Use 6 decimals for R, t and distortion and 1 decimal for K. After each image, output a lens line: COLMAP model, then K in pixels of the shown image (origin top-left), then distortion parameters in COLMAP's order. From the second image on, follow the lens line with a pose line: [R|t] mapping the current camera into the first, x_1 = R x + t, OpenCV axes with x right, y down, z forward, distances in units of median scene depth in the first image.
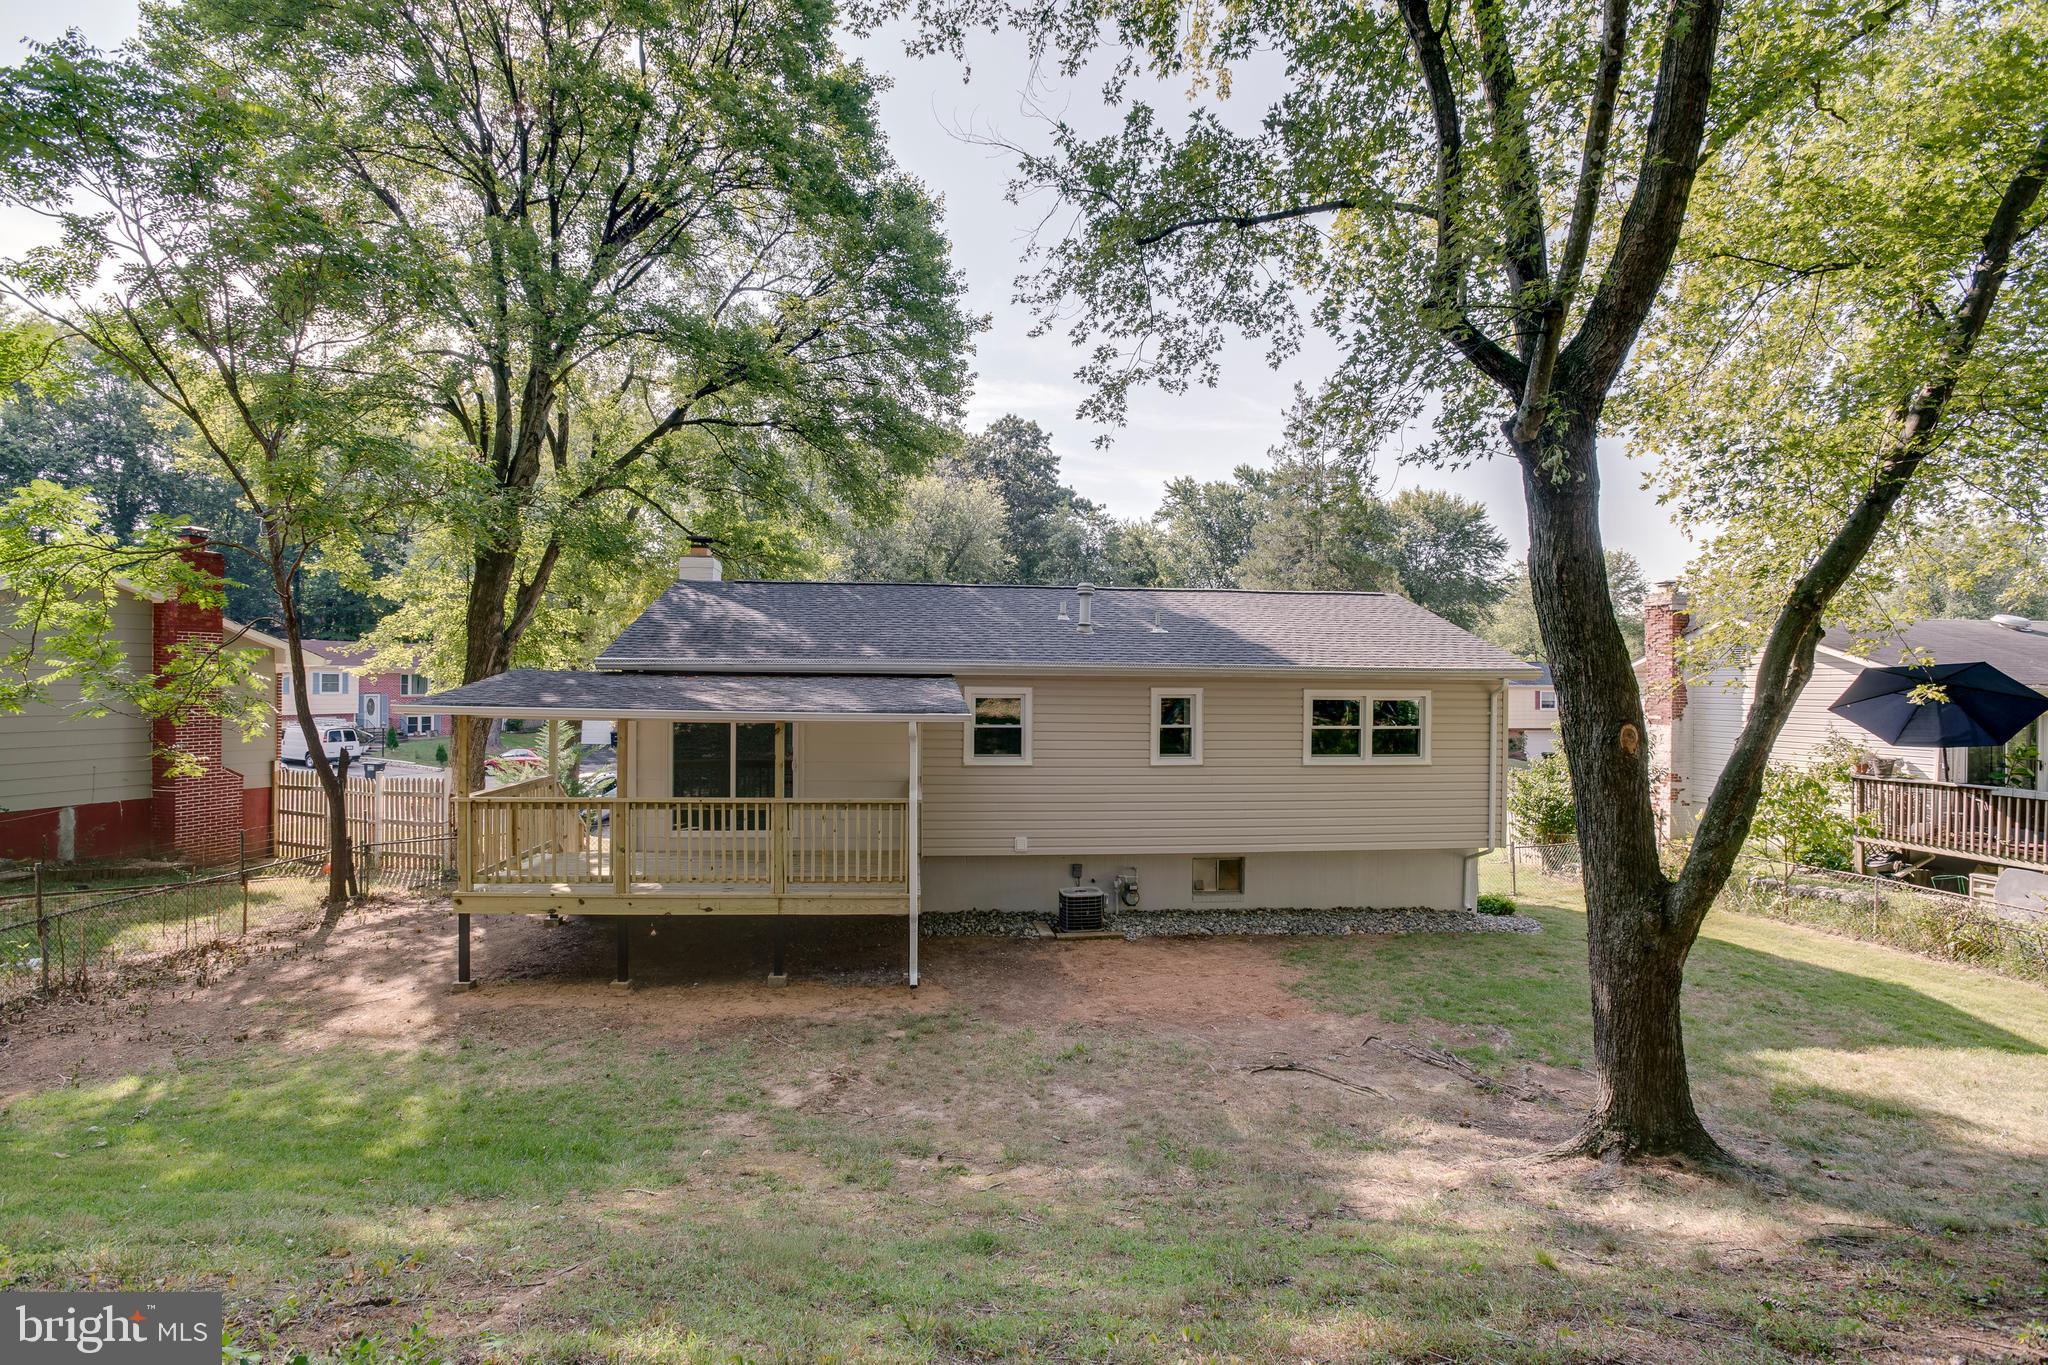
lens RADIAL K [[995.6, 0, 1027.1], [0, 995.6, 682.3], [0, 0, 1]] dist [-0.019817, 0.000231]
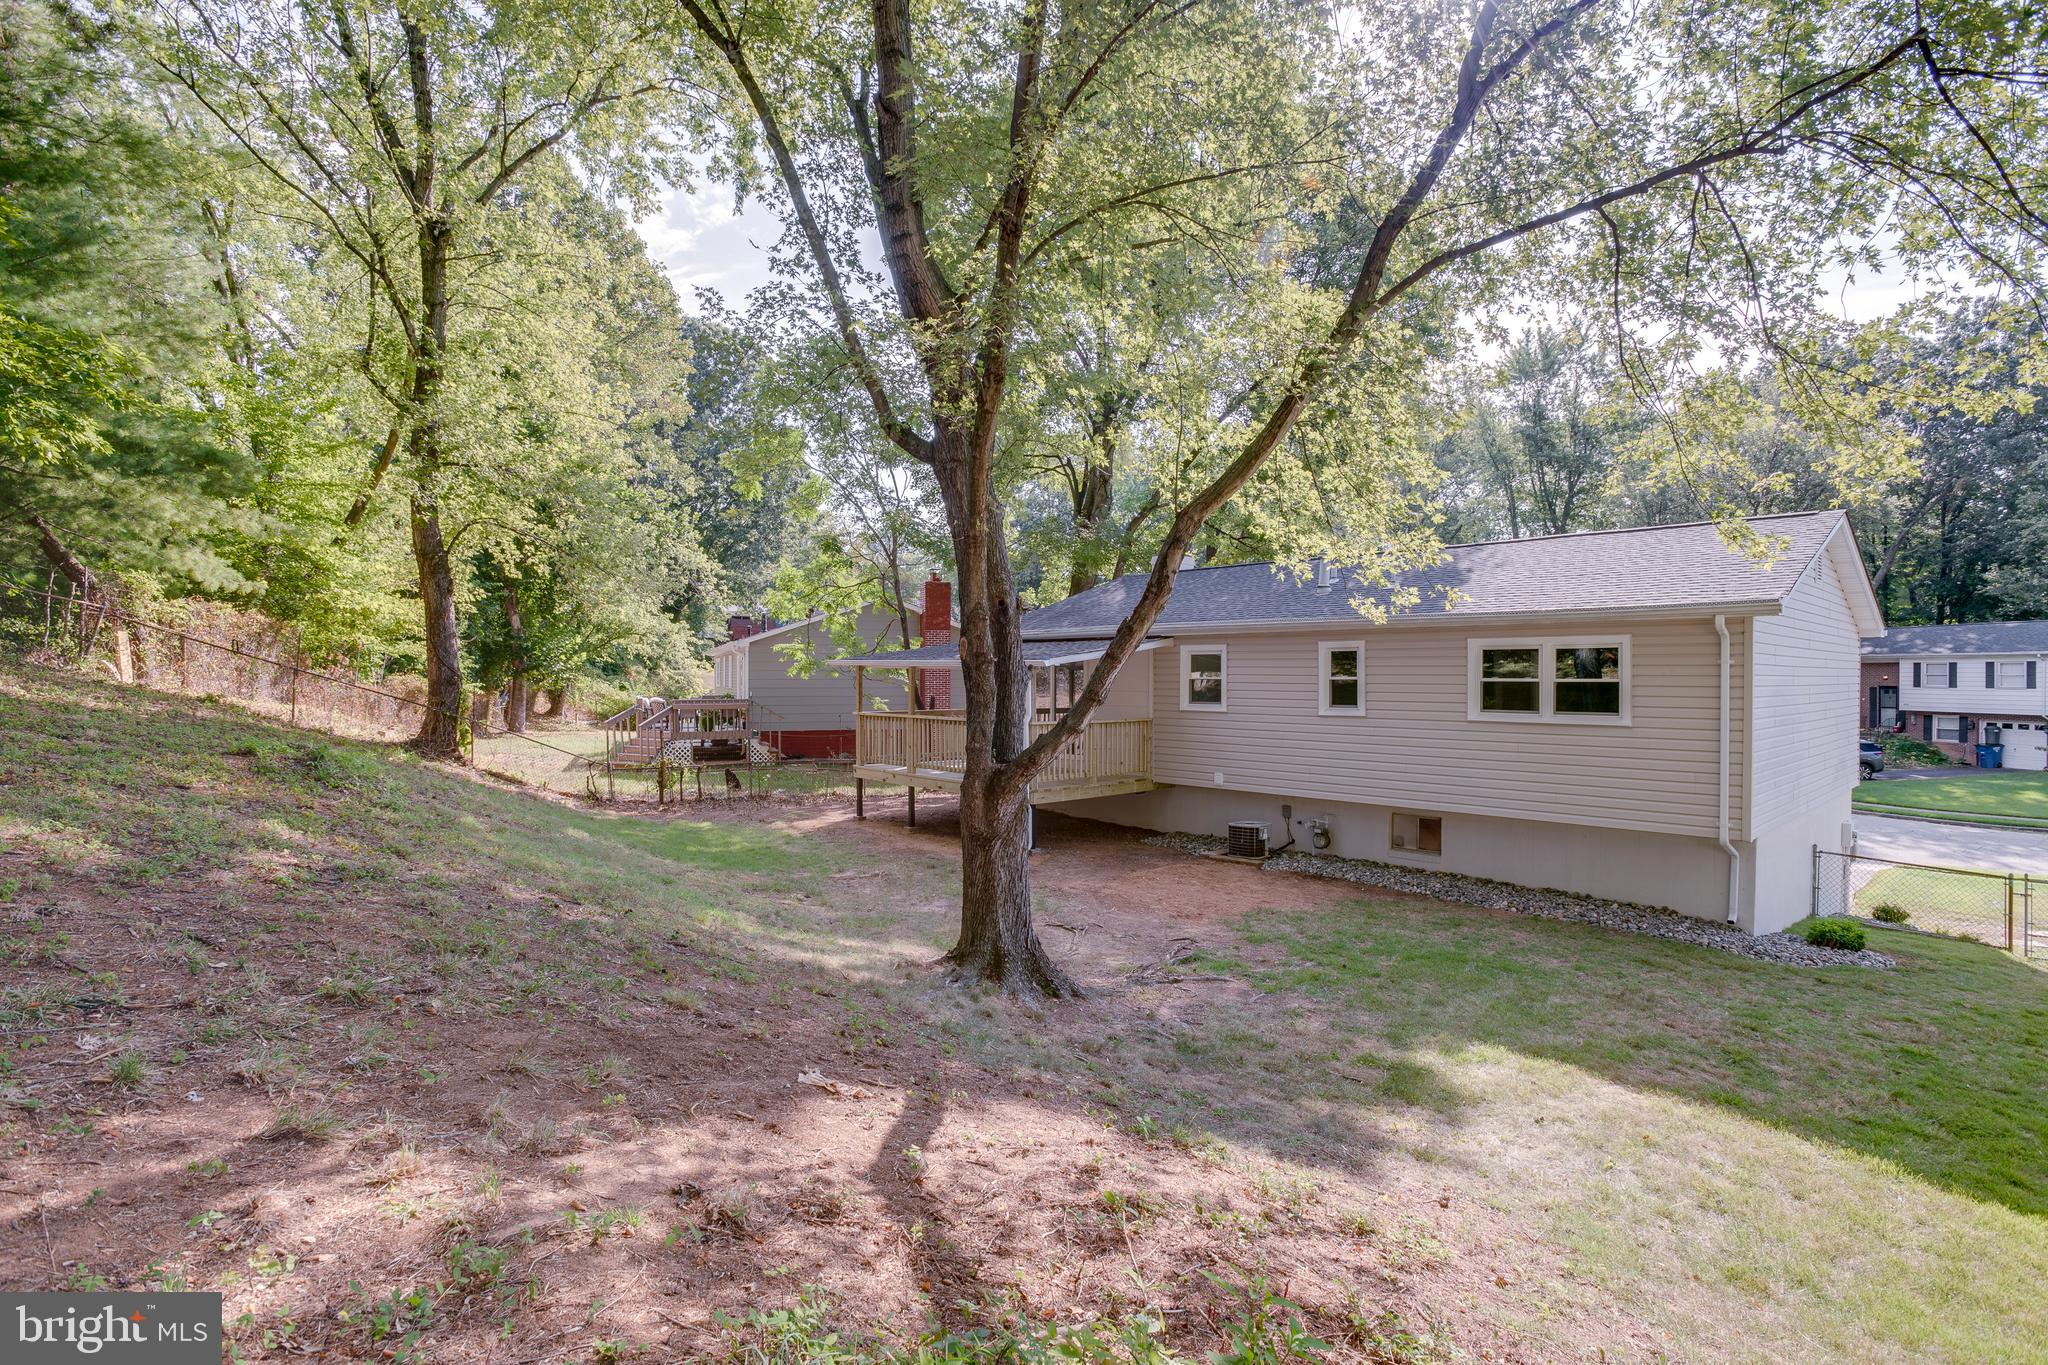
lens RADIAL K [[995.6, 0, 1018.7], [0, 995.6, 679.0], [0, 0, 1]] dist [-0.019817, 0.000231]
pose [[0.599356, 0.001161, -0.800481, 0.793636], [0.006111, 0.999963, 0.006025, 0.038064], [0.800459, -0.008503, 0.599327, 0.117772]]
